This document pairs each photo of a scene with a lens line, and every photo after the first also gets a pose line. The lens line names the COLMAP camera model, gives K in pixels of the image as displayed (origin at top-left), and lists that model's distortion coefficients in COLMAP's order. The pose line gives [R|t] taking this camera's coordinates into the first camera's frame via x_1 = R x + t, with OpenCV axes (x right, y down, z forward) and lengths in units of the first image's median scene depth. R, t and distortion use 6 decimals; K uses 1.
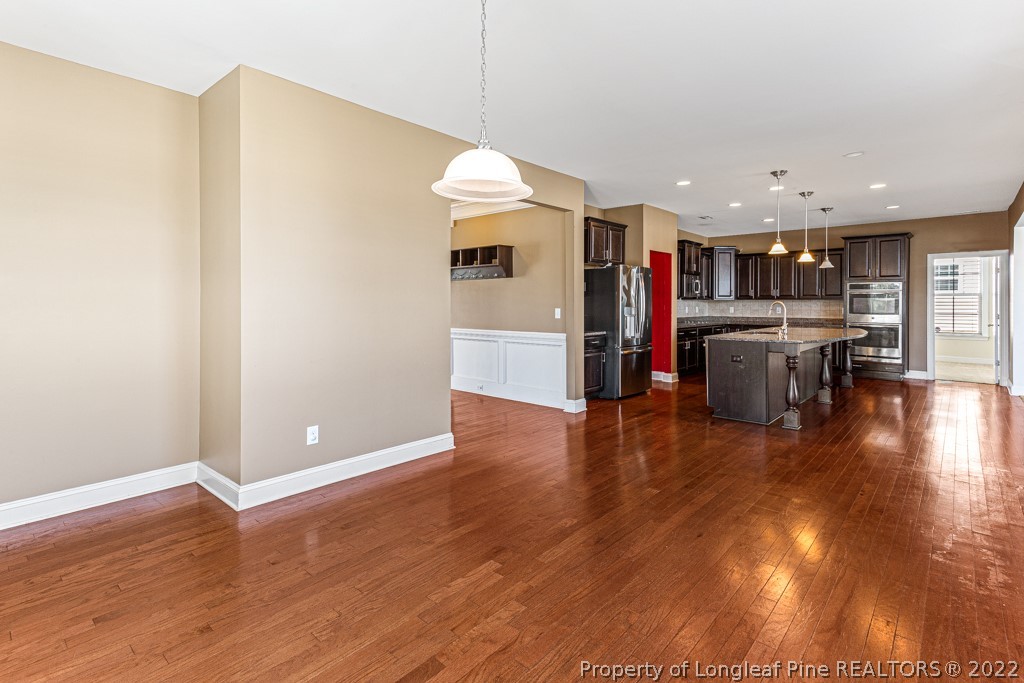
lens RADIAL K [[498.0, 0, 481.7], [0, 498.0, 300.5], [0, 0, 1]] dist [0.023222, -0.000037]
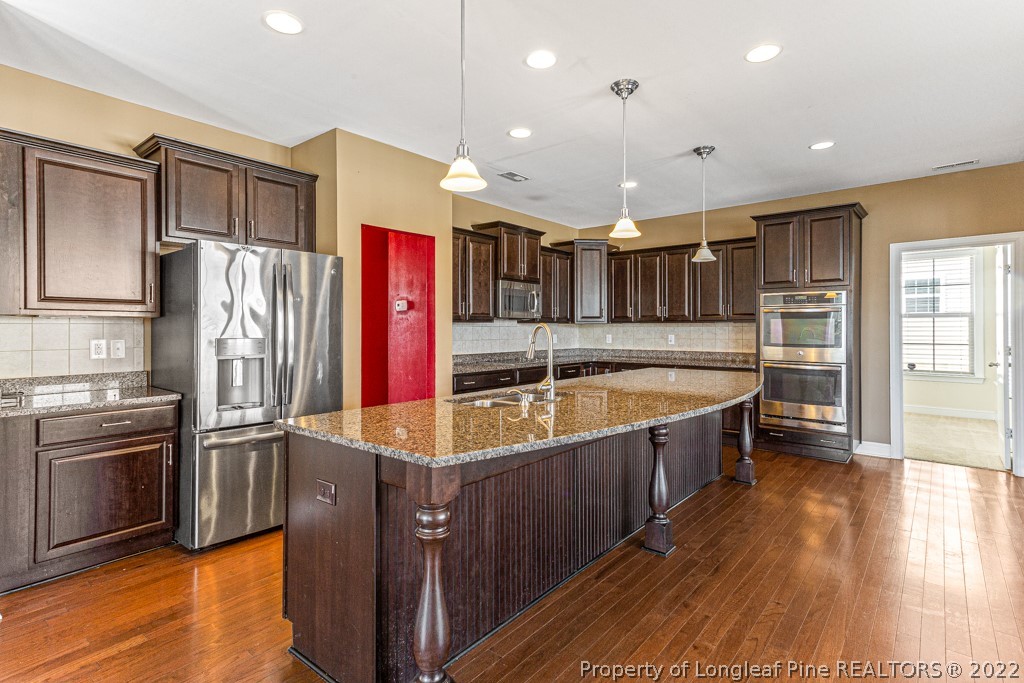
lens RADIAL K [[483.6, 0, 513.9], [0, 483.6, 324.4], [0, 0, 1]] dist [0.024418, -0.000025]
pose [[0.999154, -0.002732, 0.041032, 0.406215], [0.002975, 0.999978, -0.005861, 0.003766], [-0.041015, 0.005978, 0.999141, 0.434750]]
